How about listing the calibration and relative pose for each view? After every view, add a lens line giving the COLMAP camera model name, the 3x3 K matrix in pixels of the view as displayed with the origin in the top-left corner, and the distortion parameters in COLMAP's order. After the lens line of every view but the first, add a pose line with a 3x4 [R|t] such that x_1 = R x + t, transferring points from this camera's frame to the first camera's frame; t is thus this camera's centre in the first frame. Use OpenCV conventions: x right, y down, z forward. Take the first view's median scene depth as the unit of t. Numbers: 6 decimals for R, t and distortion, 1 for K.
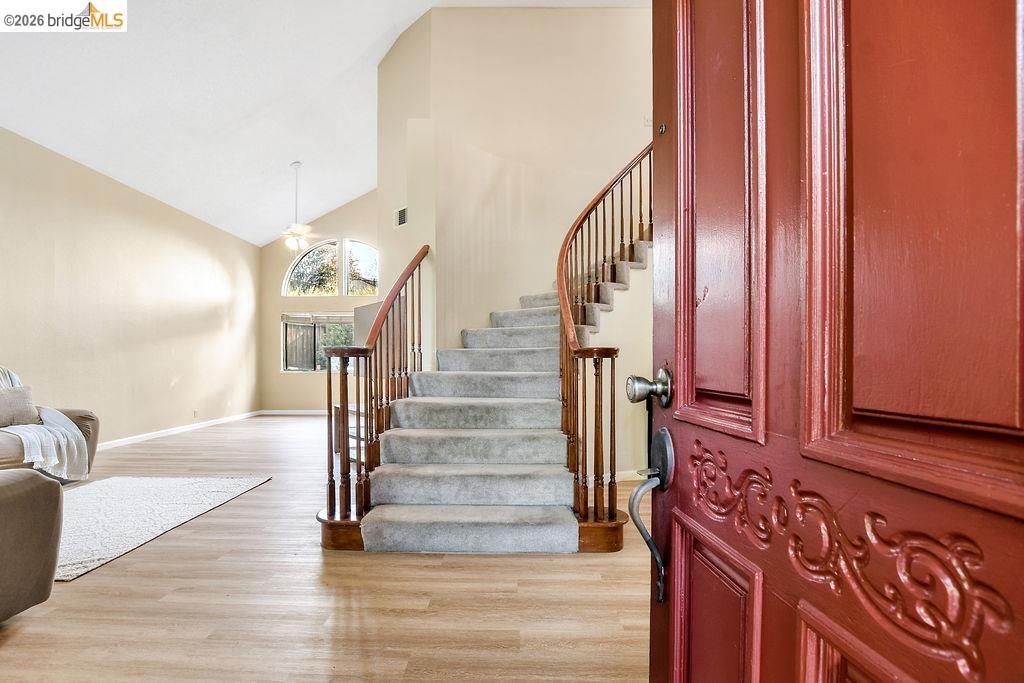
lens RADIAL K [[467.7, 0, 491.6], [0, 467.7, 367.3], [0, 0, 1]] dist [-0.029636, 0.000233]
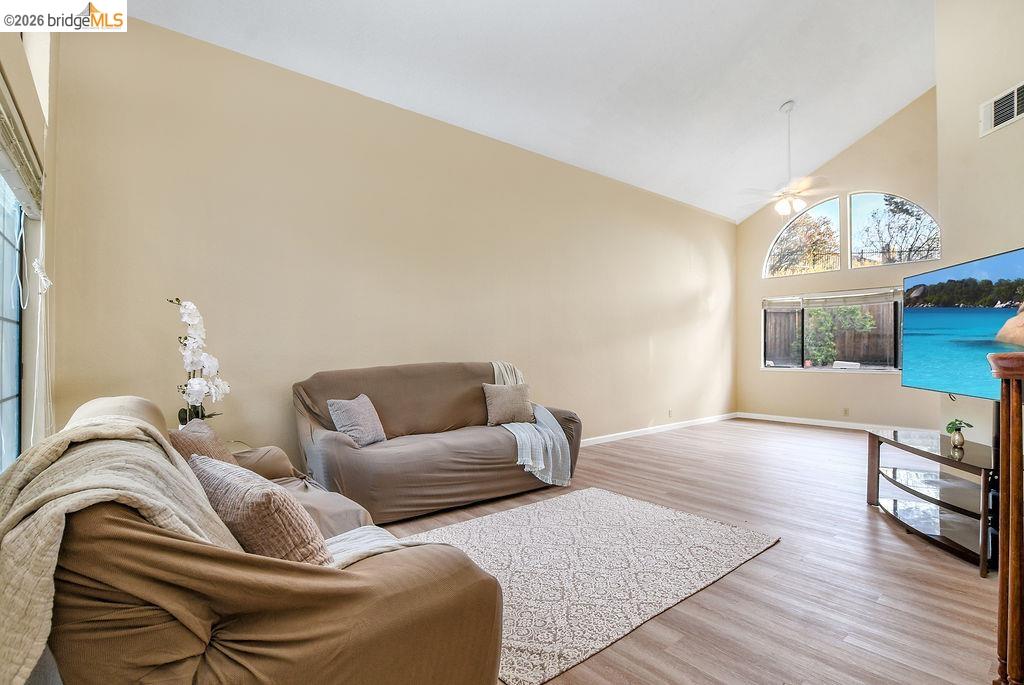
lens RADIAL K [[482.3, 0, 504.6], [0, 482.3, 349.1], [0, 0, 1]] dist [-0.030124, 0.003473]
pose [[0.628598, 0.000981, -0.777730, -0.192075], [-0.014918, 0.999830, -0.010795, -0.022332], [0.777588, 0.018388, 0.628506, 0.257051]]
